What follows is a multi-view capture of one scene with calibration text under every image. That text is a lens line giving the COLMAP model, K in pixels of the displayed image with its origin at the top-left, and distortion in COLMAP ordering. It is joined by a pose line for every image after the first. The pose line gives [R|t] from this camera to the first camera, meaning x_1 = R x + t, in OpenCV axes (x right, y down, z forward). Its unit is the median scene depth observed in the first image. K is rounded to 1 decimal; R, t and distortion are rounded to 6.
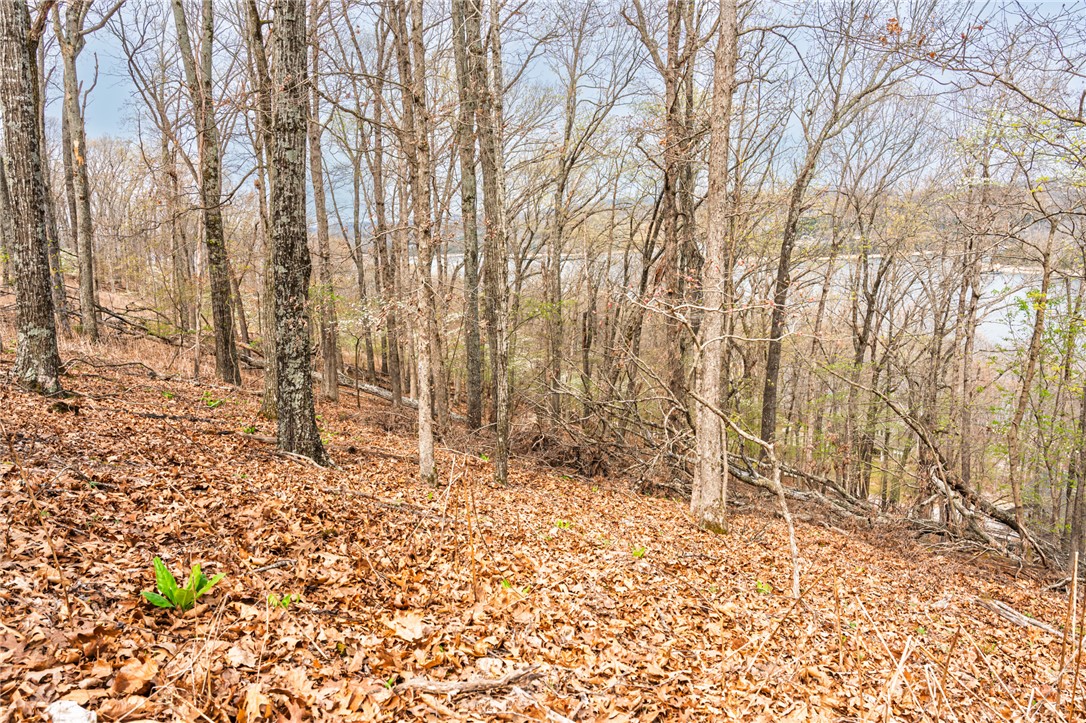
lens RADIAL K [[791.6, 0, 540.0], [0, 791.6, 364.8], [0, 0, 1]] dist [0.008909, -0.006853]
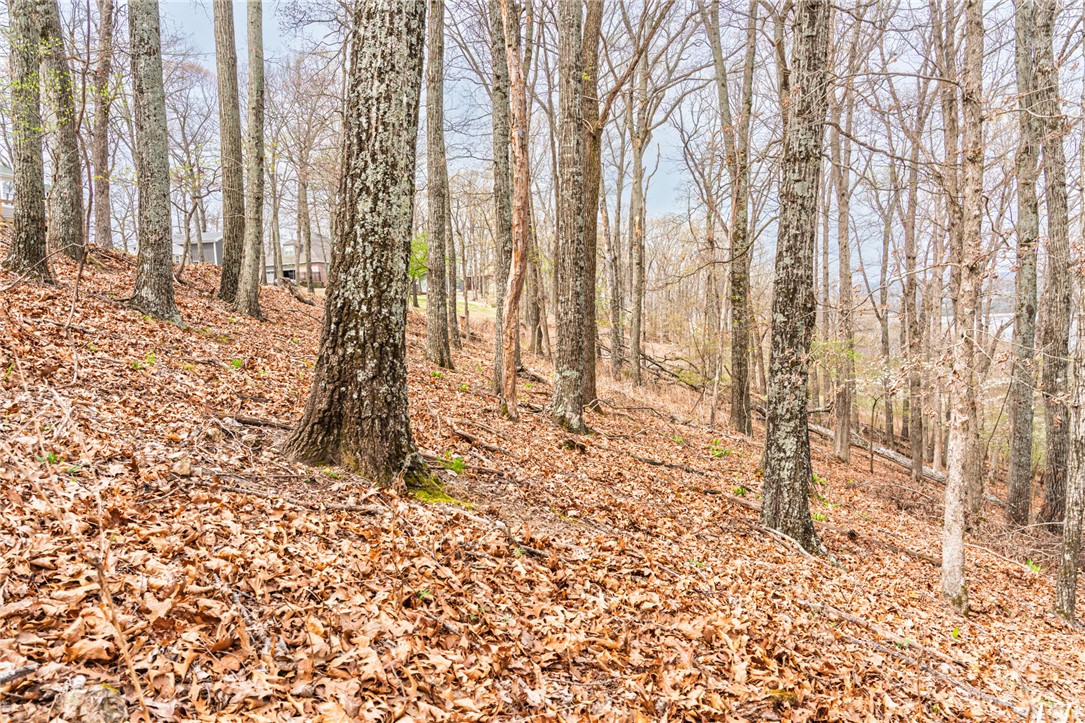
lens RADIAL K [[734.2, 0, 537.4], [0, 734.2, 357.9], [0, 0, 1]] dist [-0.016007, -0.001087]
pose [[0.785992, 0.043557, -0.616700, -0.036153], [-0.092151, 0.994626, -0.047199, -0.013270], [0.611330, 0.093928, 0.785782, 0.205043]]
